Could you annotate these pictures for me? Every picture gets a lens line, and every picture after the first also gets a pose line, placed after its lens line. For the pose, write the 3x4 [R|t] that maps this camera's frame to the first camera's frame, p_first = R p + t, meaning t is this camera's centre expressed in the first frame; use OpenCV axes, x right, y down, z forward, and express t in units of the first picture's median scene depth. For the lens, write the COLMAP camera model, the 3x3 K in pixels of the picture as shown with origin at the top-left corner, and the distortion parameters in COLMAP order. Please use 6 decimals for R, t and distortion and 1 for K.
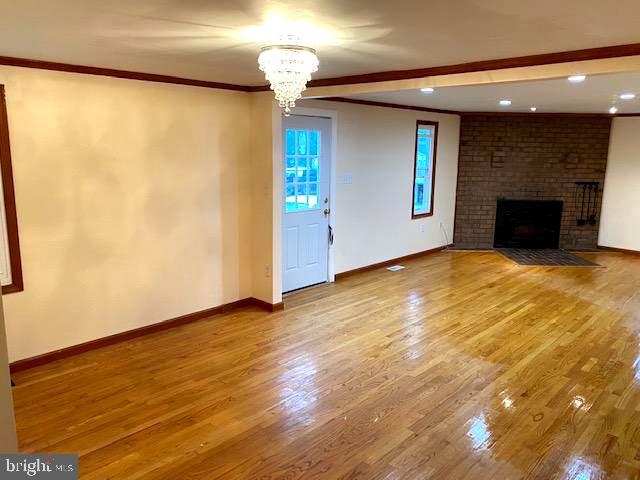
lens RADIAL K [[490.1, 0, 315.2], [0, 490.1, 238.8], [0, 0, 1]] dist [0.066123, -0.104295]
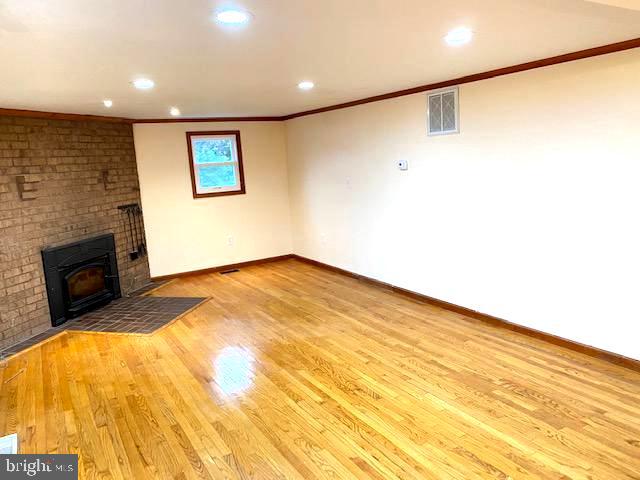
lens RADIAL K [[490.1, 0, 315.2], [0, 490.1, 238.8], [0, 0, 1]] dist [0.066123, -0.104295]
pose [[0.263546, -0.196750, 0.944369, -0.123885], [0.244246, 0.960689, 0.131988, -0.094578], [-0.933213, 0.195873, 0.301242, 0.505378]]
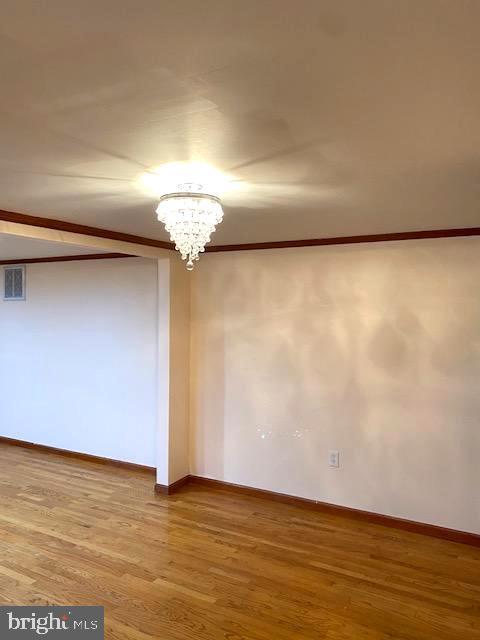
lens RADIAL K [[503.0, 0, 240.0], [0, 503.0, 320.0], [0, 0, 1]] dist [0.005354, -0.000620]
pose [[-0.254734, -0.043914, 0.966014, -0.323642], [0.166268, 0.982102, 0.088489, -0.080372], [-0.952610, 0.183159, -0.242873, 0.376633]]
